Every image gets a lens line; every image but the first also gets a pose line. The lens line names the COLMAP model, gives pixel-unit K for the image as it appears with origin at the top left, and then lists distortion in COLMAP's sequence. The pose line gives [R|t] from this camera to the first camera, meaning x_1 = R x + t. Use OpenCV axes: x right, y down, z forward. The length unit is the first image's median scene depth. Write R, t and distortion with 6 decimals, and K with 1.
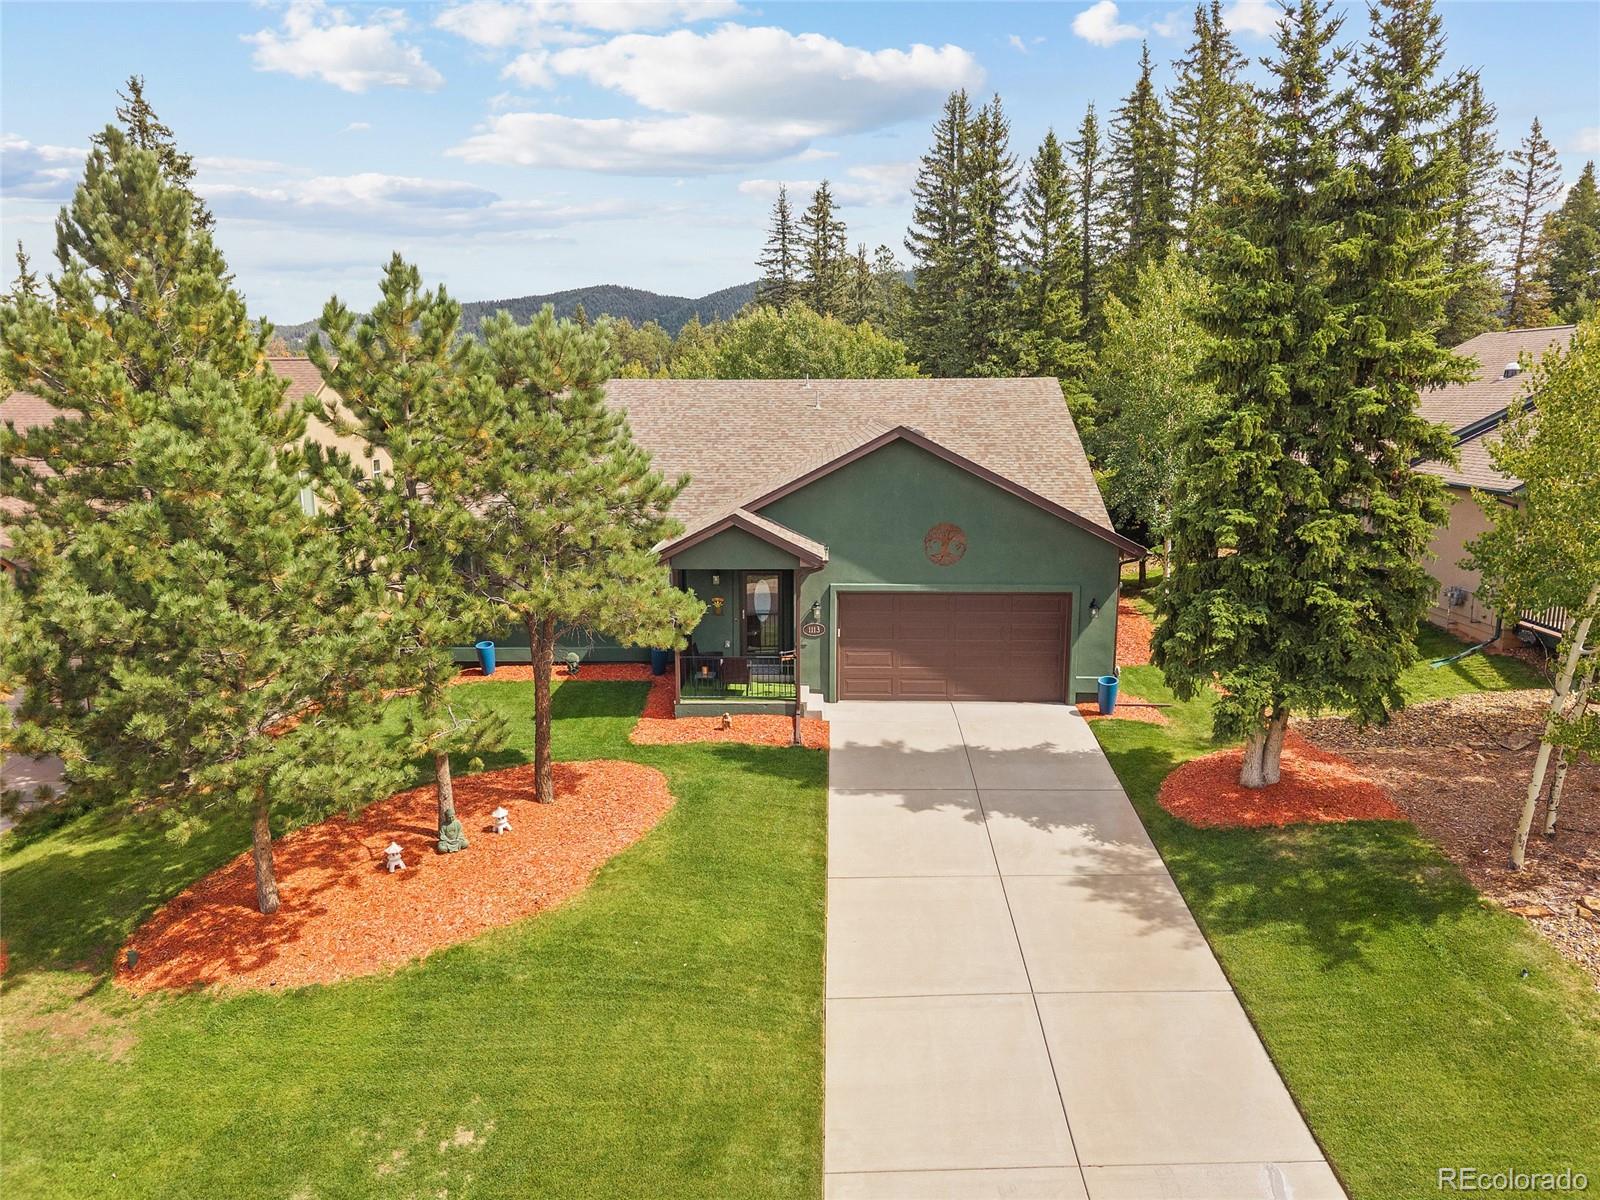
lens RADIAL K [[1088.5, 0, 805.3], [0, 1088.5, 598.6], [0, 0, 1]] dist [0.009130, -0.000702]
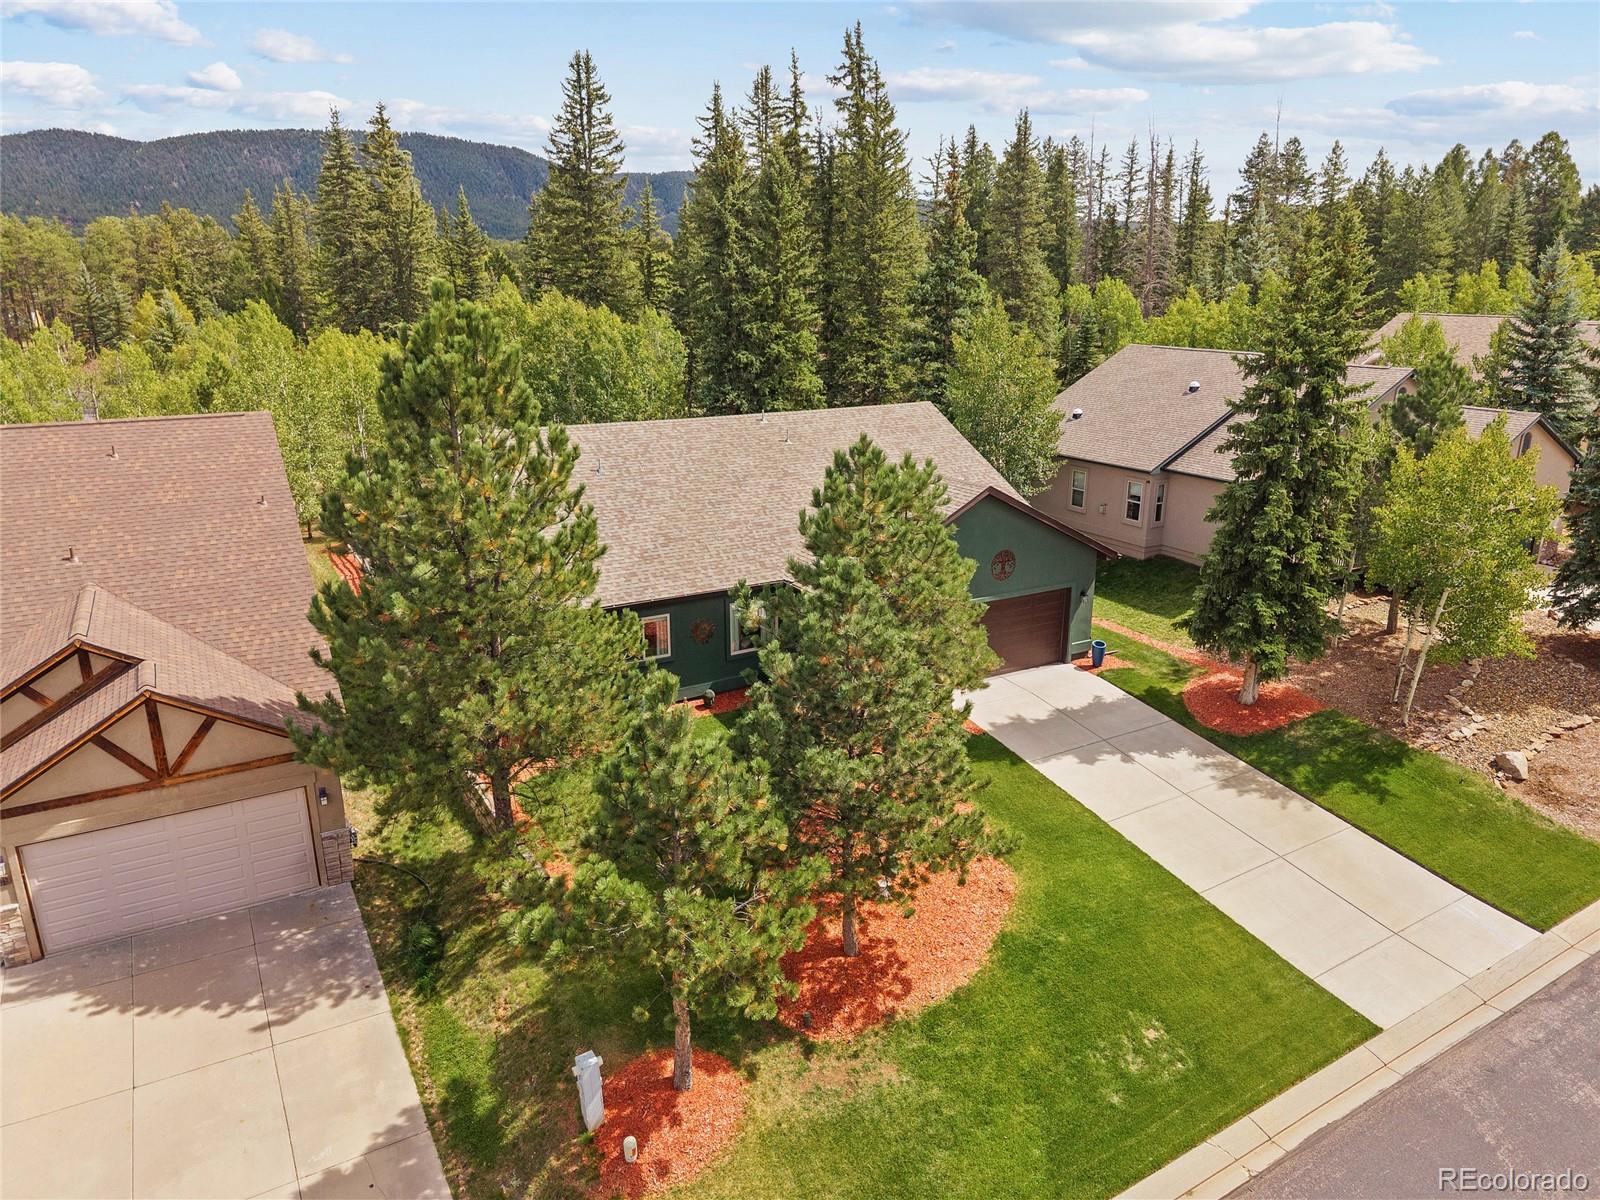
lens RADIAL K [[1077.1, 0, 805.8], [0, 1077.1, 600.2], [0, 0, 1]] dist [-0.000136, 0.003381]
pose [[0.854114, -0.148351, 0.498478, -1.021531], [0.093142, 0.986591, 0.134023, -0.282597], [-0.511677, -0.068041, 0.856480, -0.041450]]
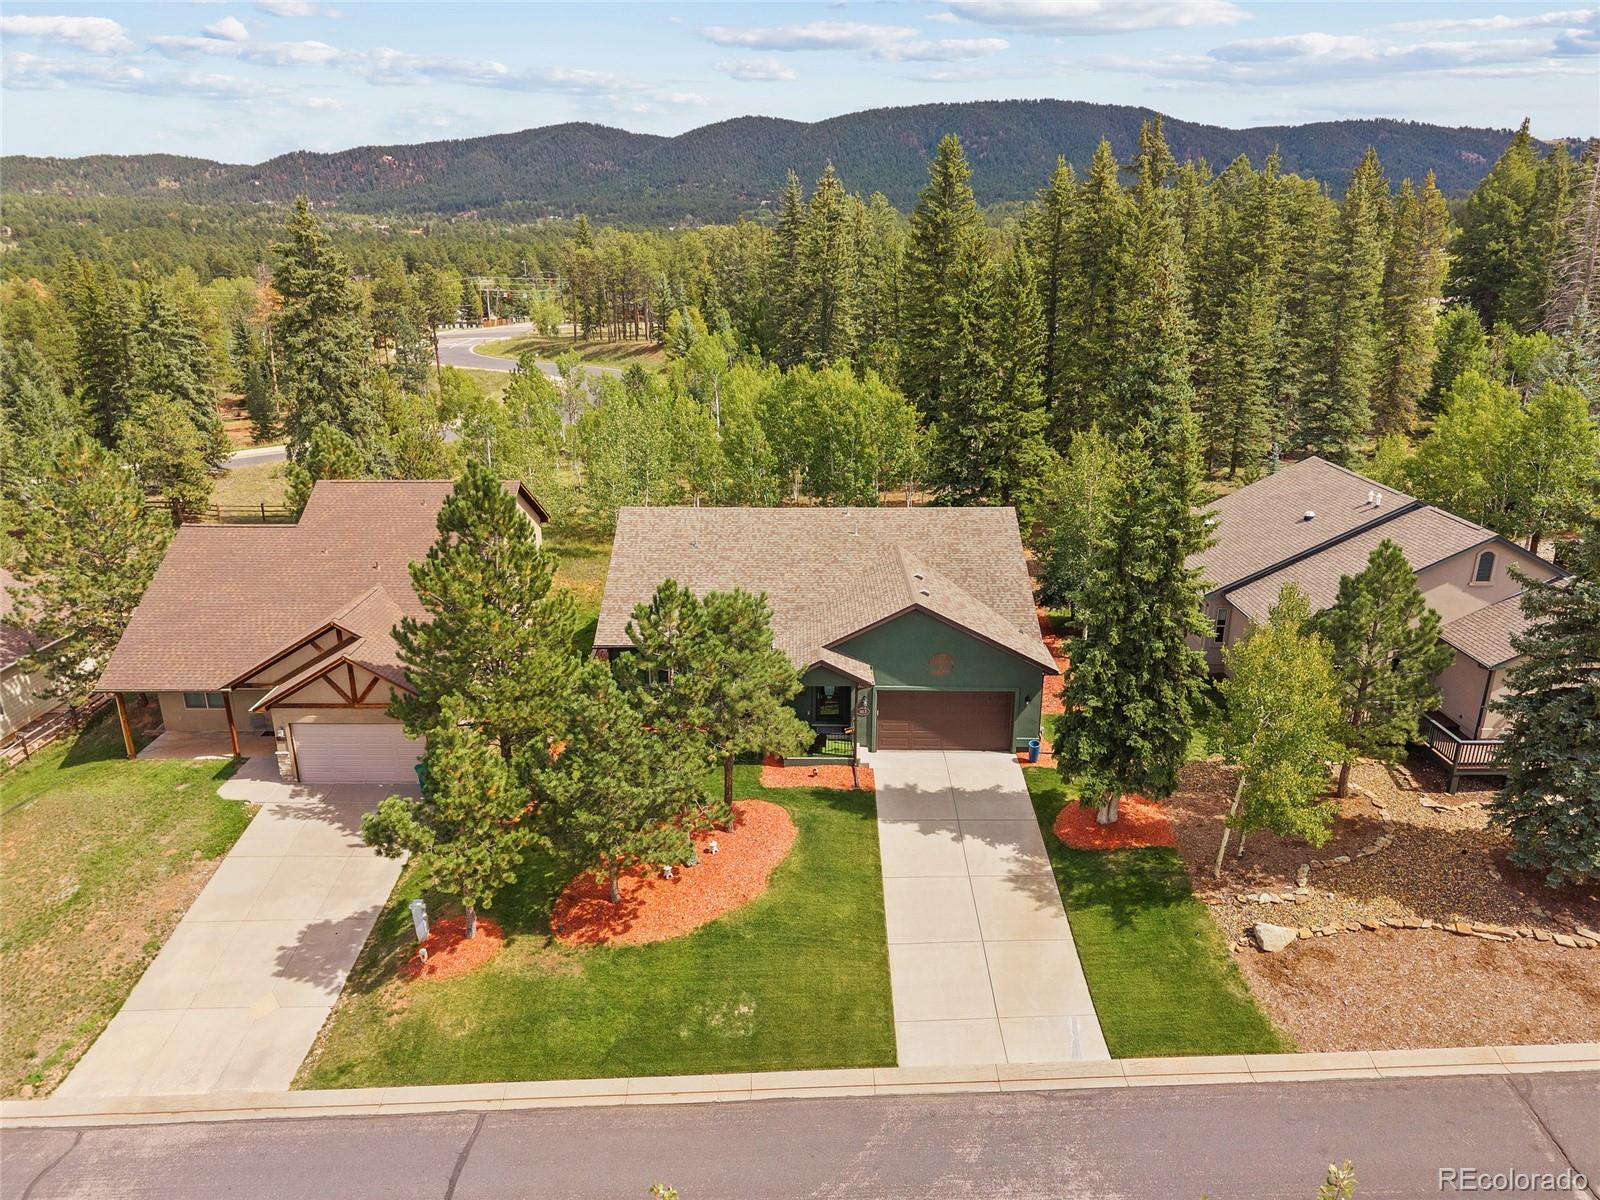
lens RADIAL K [[1088.5, 0, 805.3], [0, 1088.5, 598.6], [0, 0, 1]] dist [0.009130, -0.000702]
pose [[0.999824, -0.004717, 0.018132, -0.153114], [0.002206, 0.990695, 0.136080, -0.514764], [-0.018606, -0.136016, 0.990532, -0.888257]]
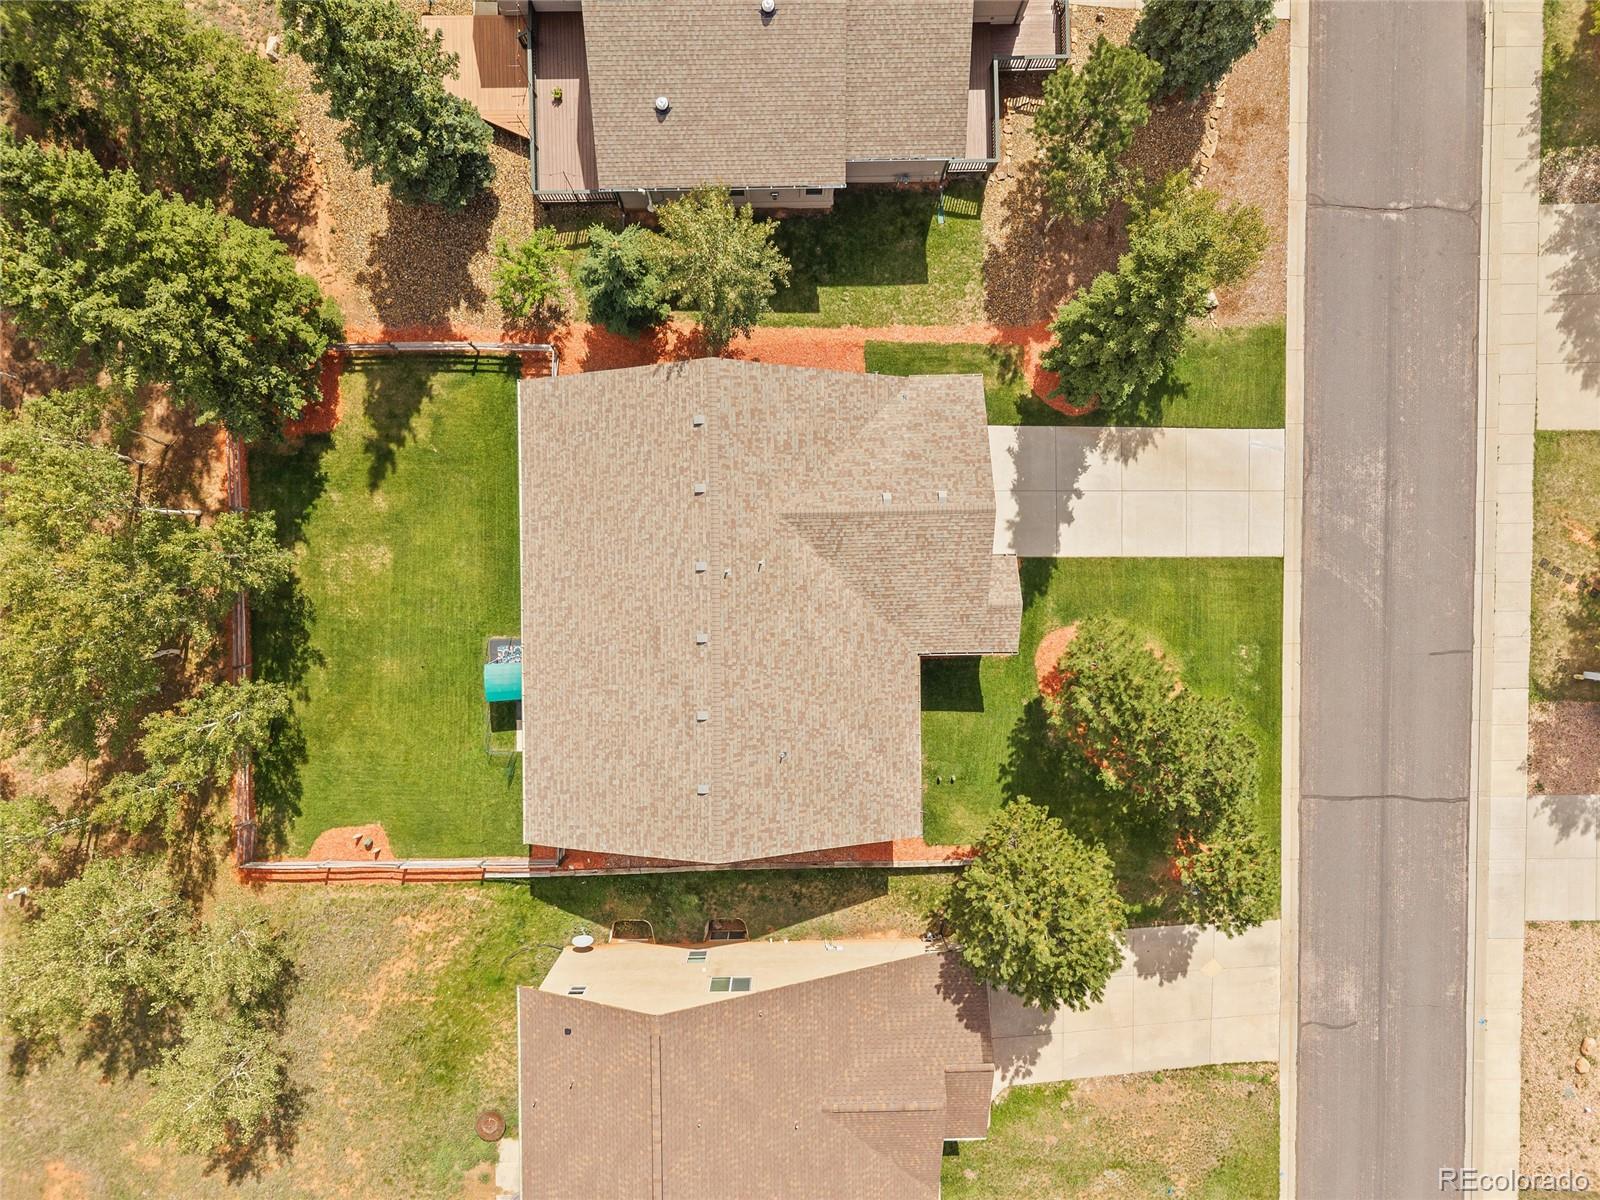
lens RADIAL K [[1089.8, 0, 800.0], [0, 1089.8, 600.0], [0, 0, 1]] dist [0.038592, -0.043209]
pose [[-0.033956, -0.999422, 0.001622, -0.062370], [0.159717, -0.003824, 0.987155, -2.454494], [-0.986579, 0.033779, 0.159754, 1.336929]]
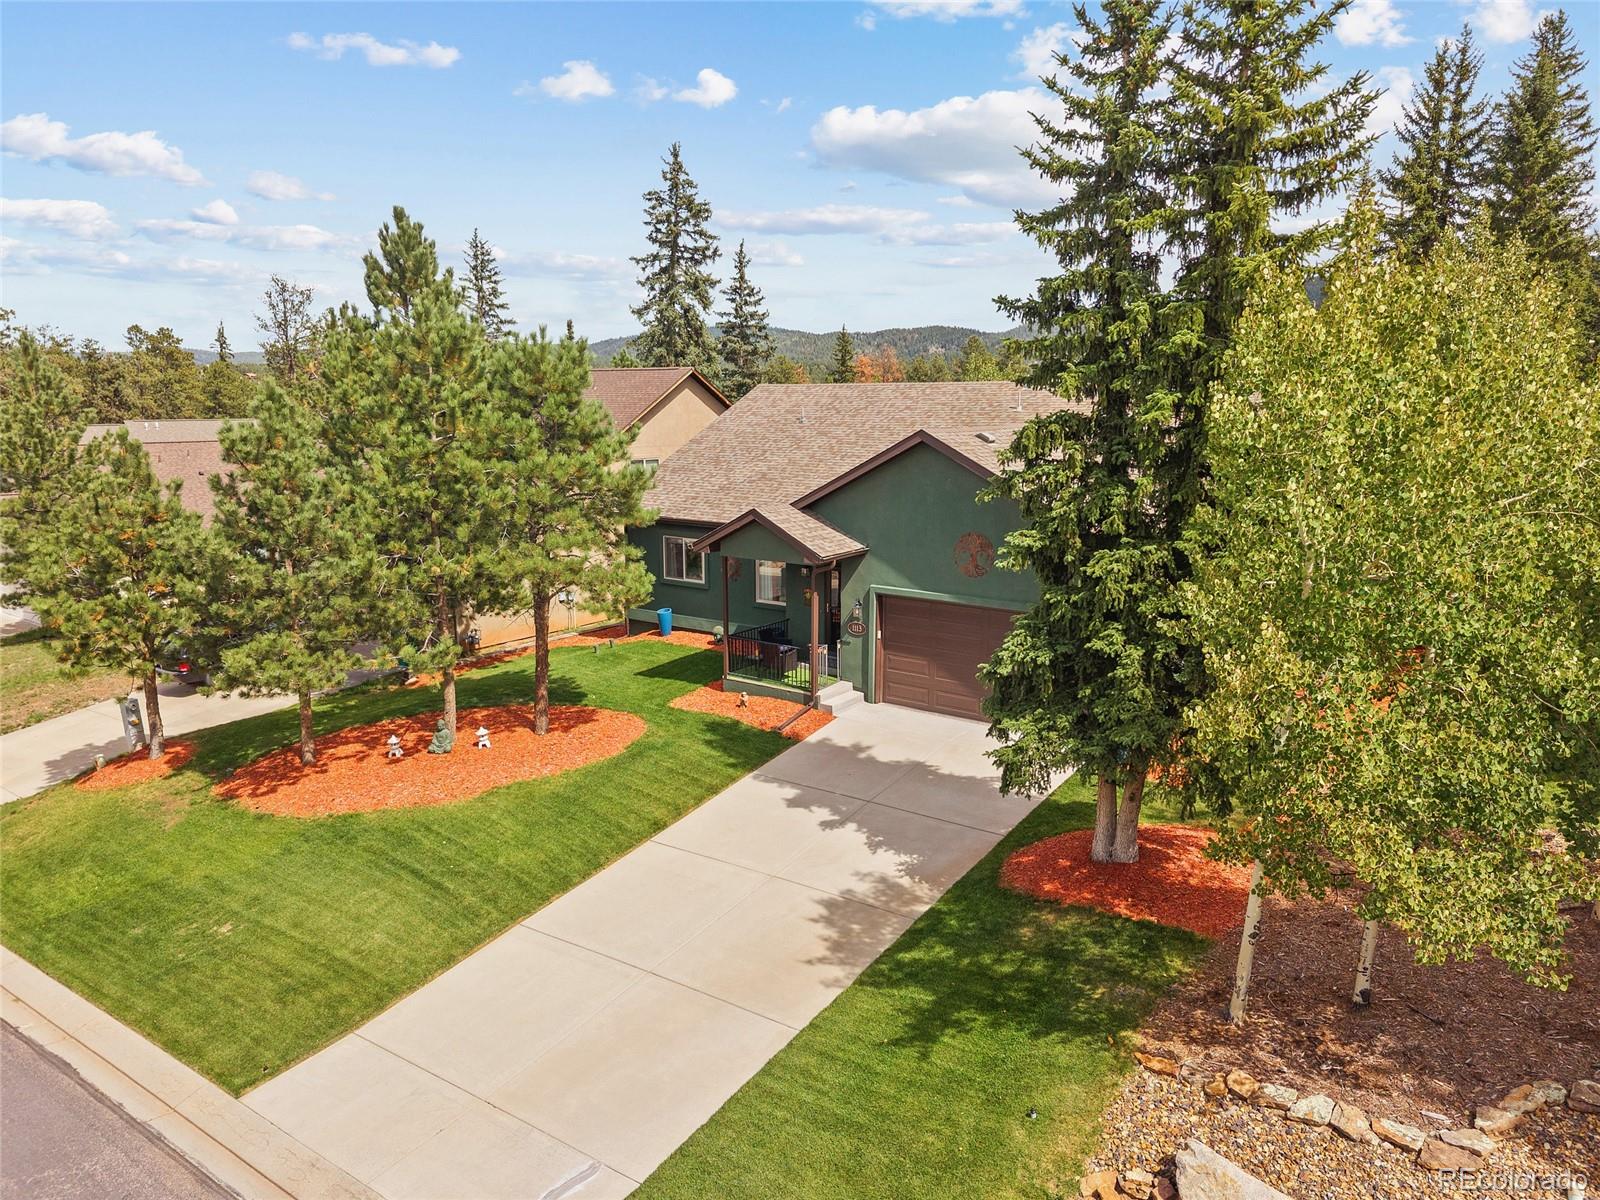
lens RADIAL K [[1090.4, 0, 795.3], [0, 1090.4, 599.8], [0, 0, 1]] dist [0.000605, -0.001197]
pose [[0.817891, 0.105913, -0.565542, 0.729290], [-0.105572, 0.993849, 0.033446, -0.035023], [0.565605, 0.032350, 0.824041, 0.173322]]
